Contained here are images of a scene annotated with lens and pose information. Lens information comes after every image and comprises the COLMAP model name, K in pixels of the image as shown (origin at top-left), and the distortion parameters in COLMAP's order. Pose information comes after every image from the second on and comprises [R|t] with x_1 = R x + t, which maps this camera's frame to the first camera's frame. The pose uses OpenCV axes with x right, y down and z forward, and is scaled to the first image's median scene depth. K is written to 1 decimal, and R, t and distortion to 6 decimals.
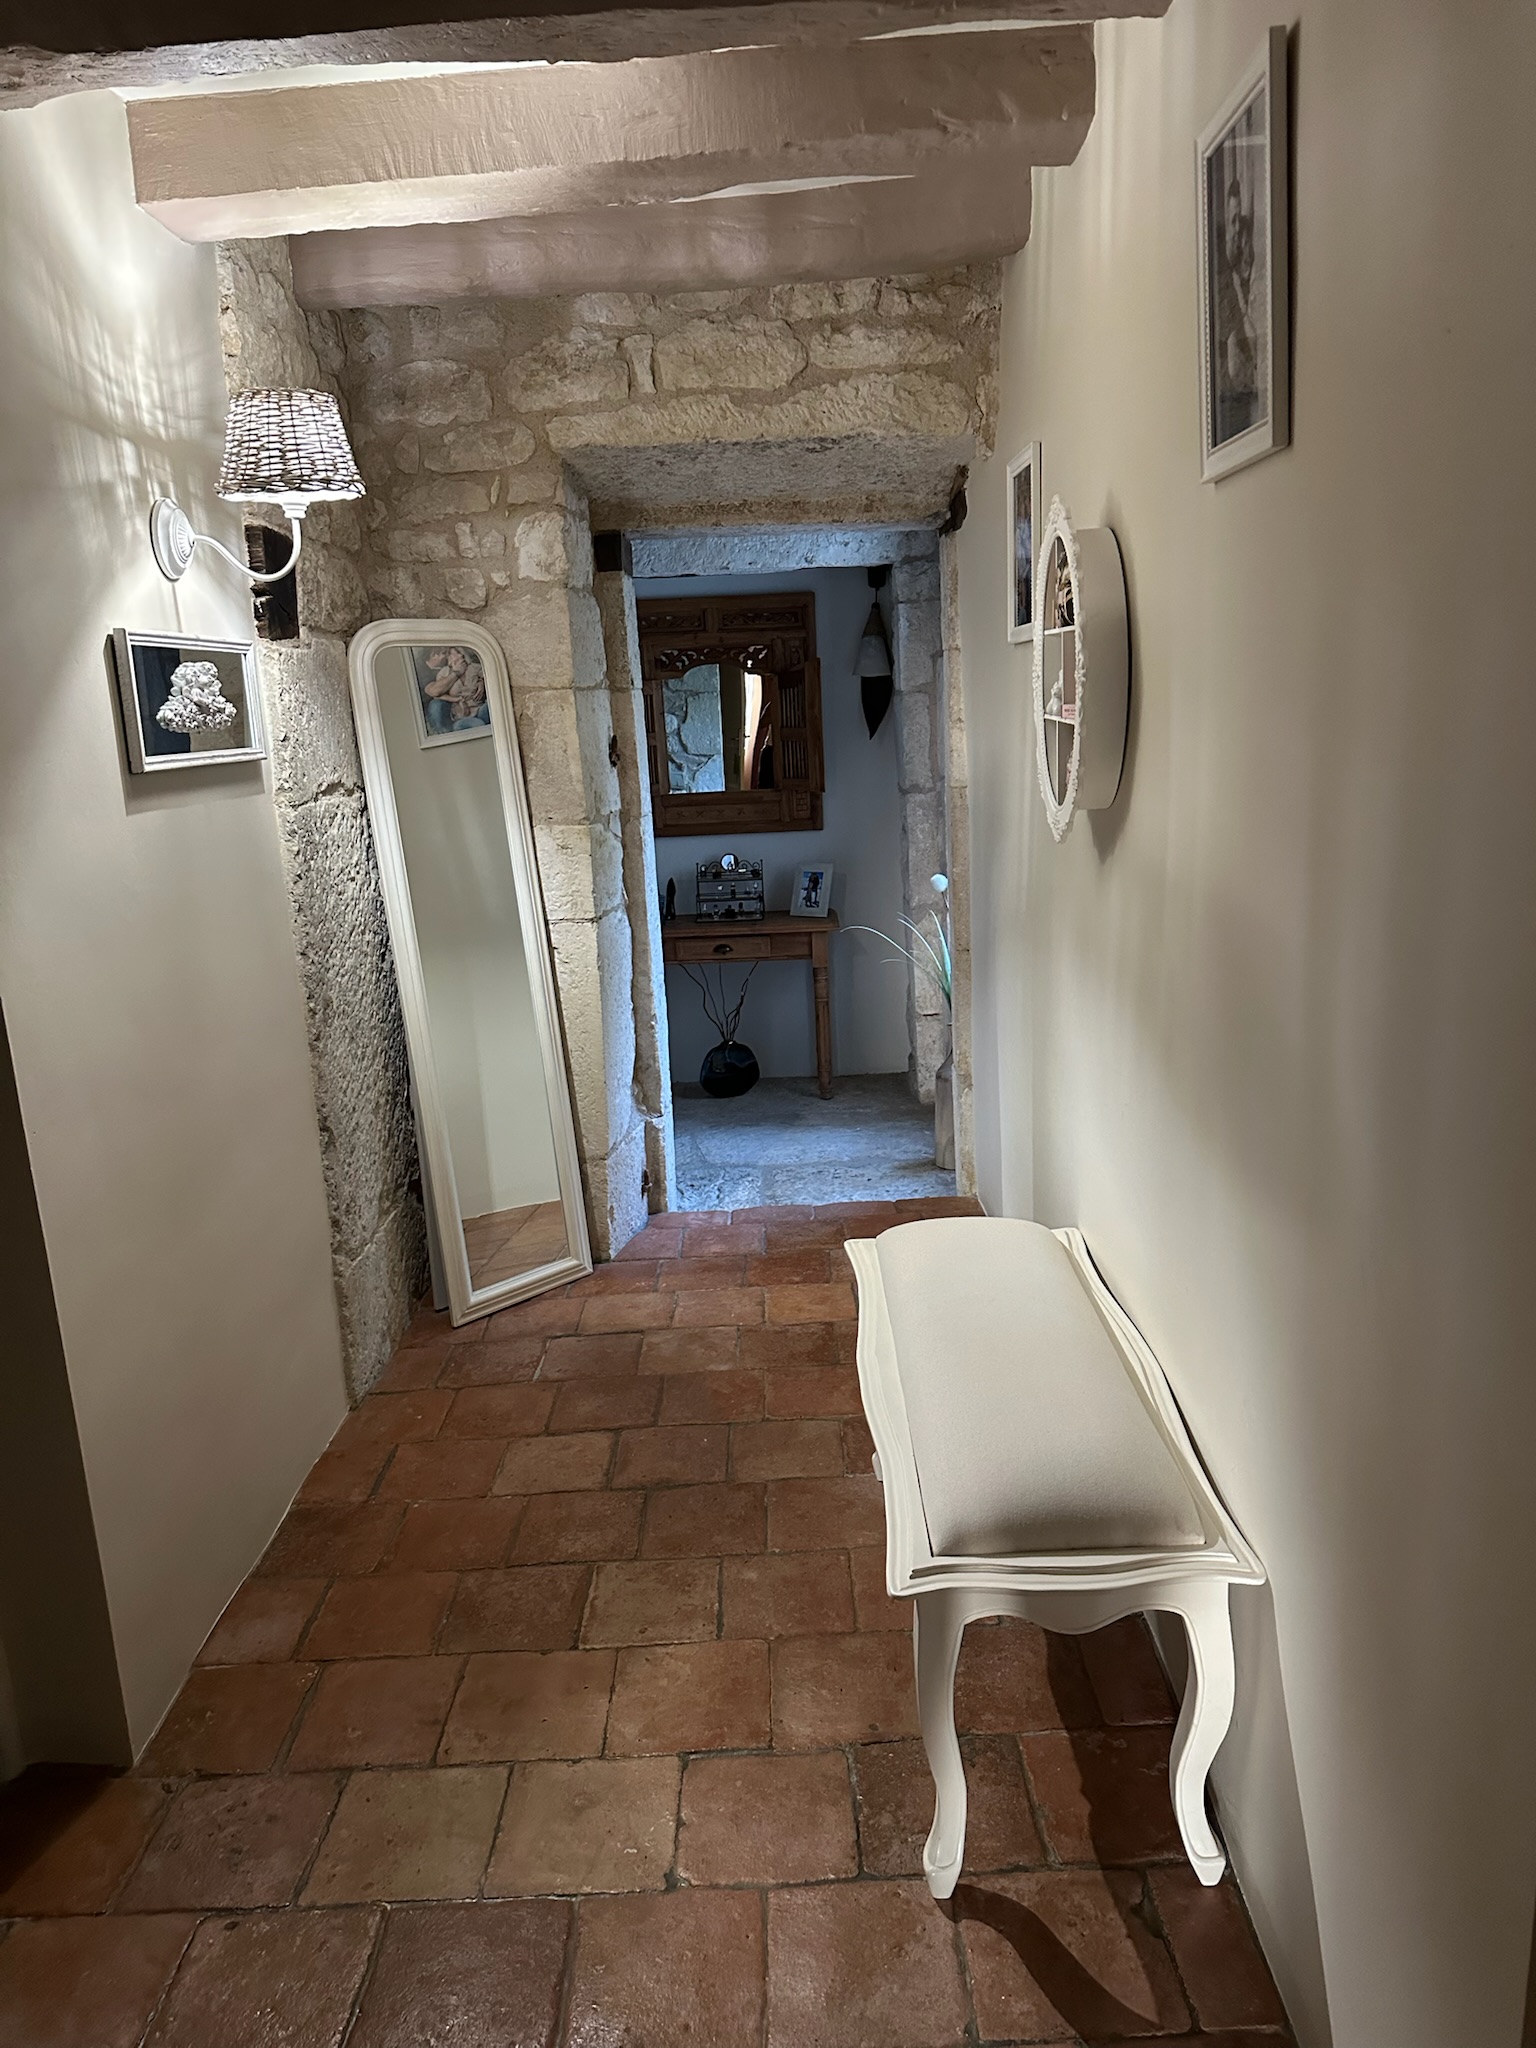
lens RADIAL K [[1470.9, 0, 770.4], [0, 1470.9, 1022.3], [0, 0, 1]] dist [0.035342, -0.028770]
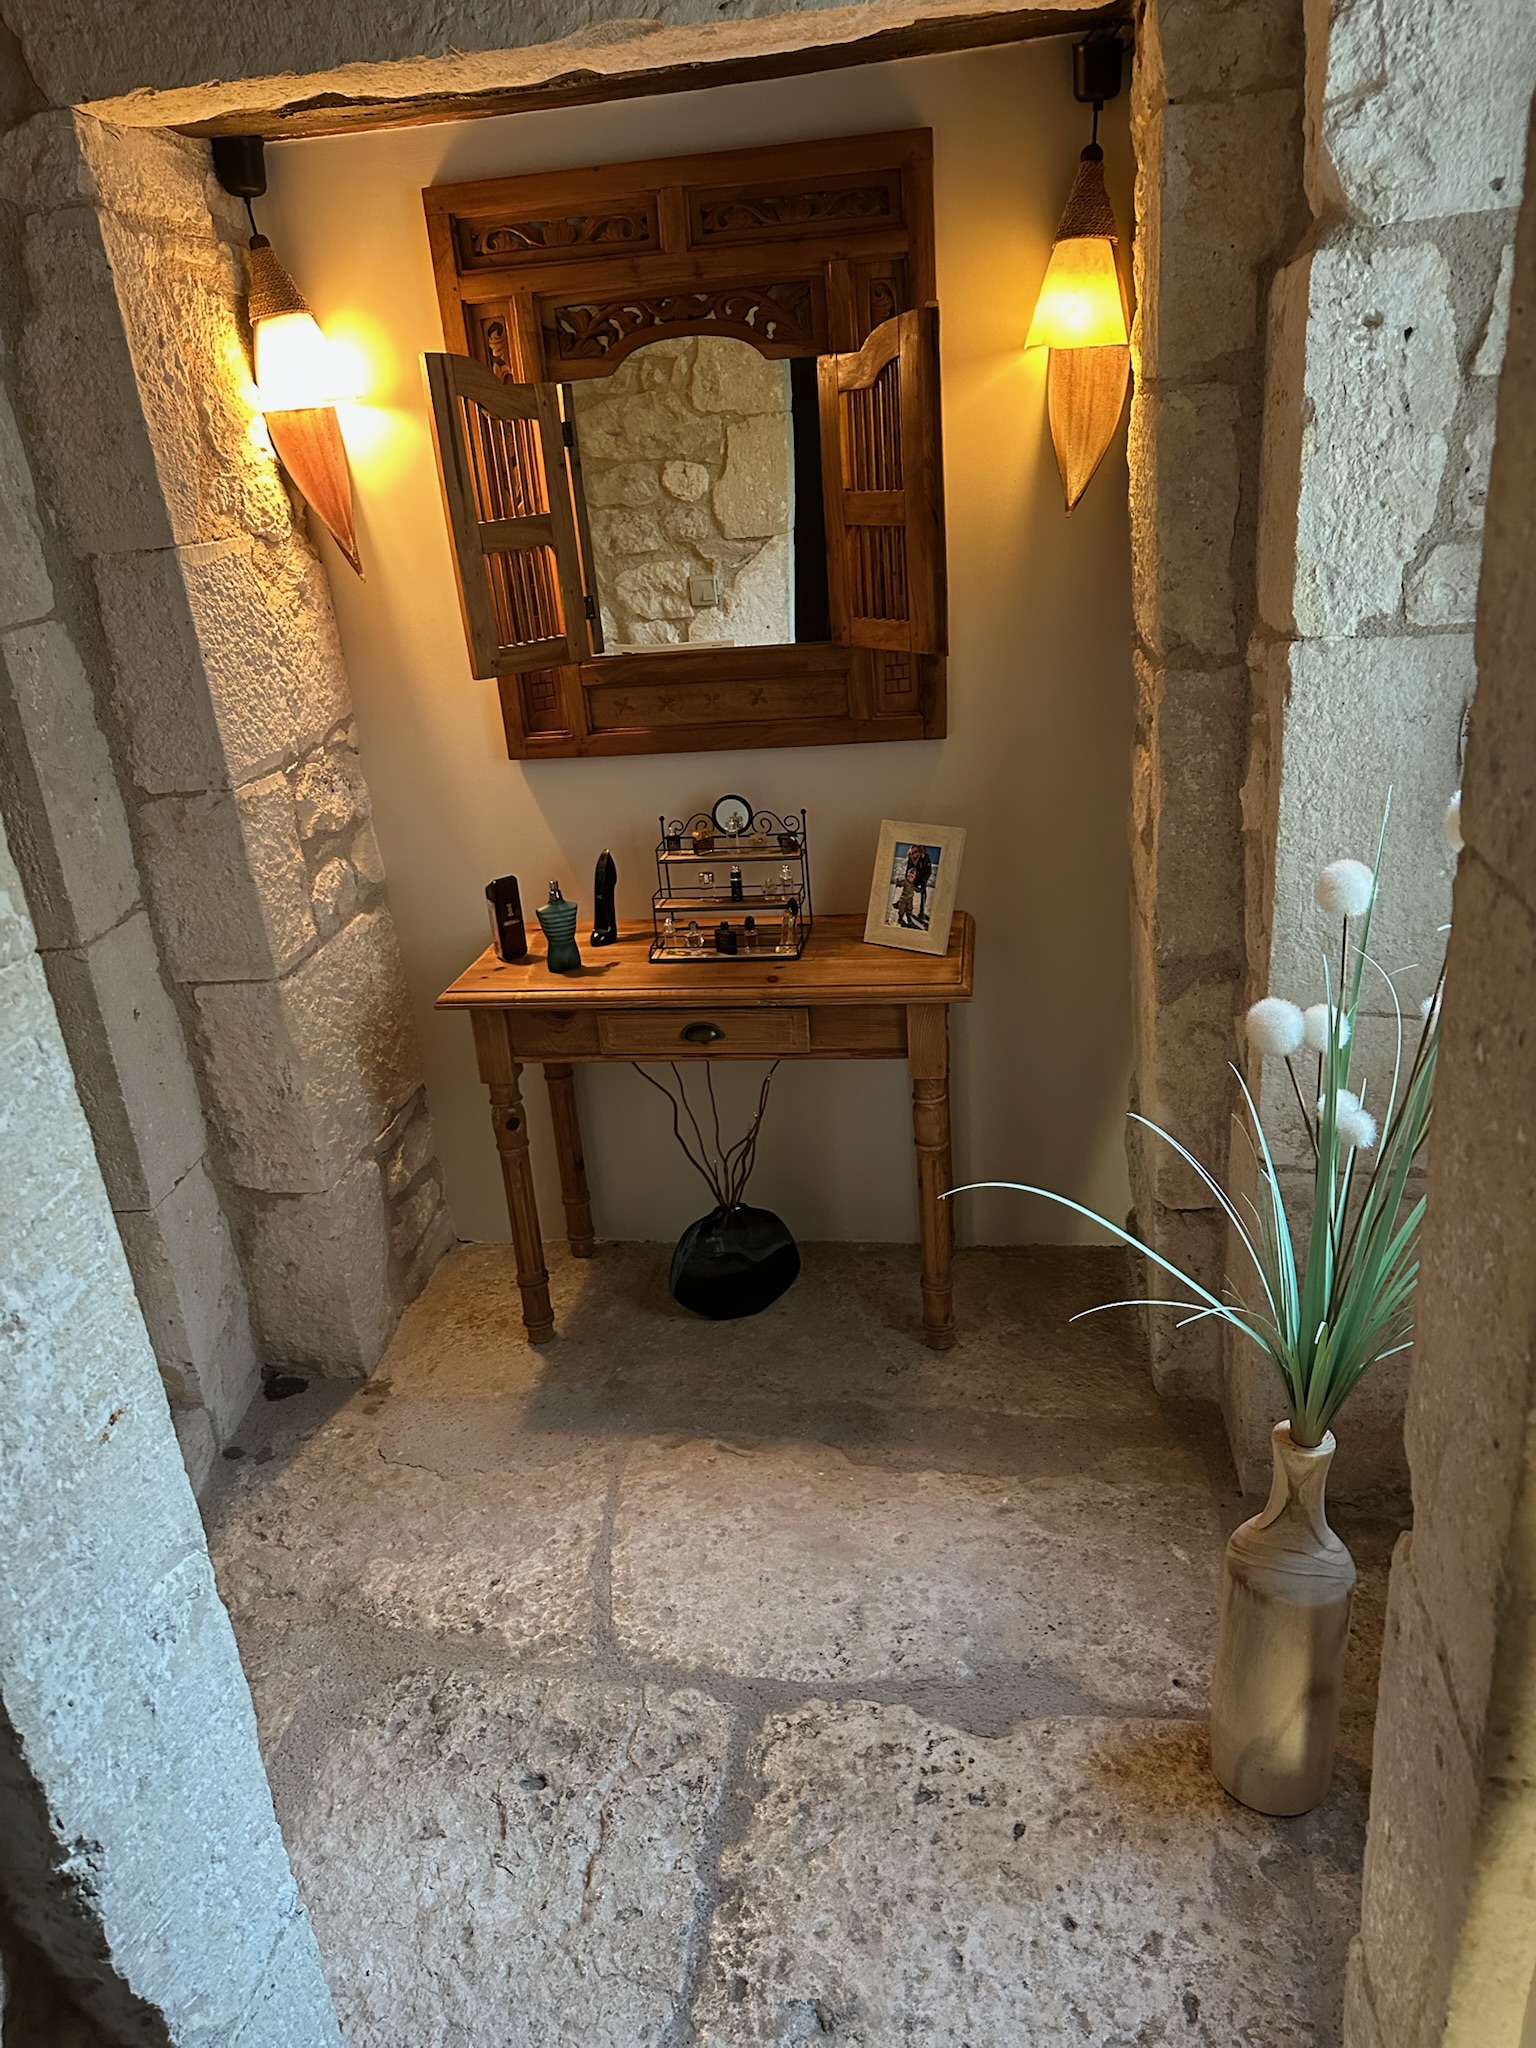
lens RADIAL K [[1470.9, 0, 763.4], [0, 1470.9, 1026.1], [0, 0, 1]] dist [0.035342, -0.028770]
pose [[0.992058, 0.019886, -0.124197, 0.038543], [0.000148, 0.987237, 0.159257, -0.117654], [0.125779, -0.158010, 0.979394, 0.562898]]
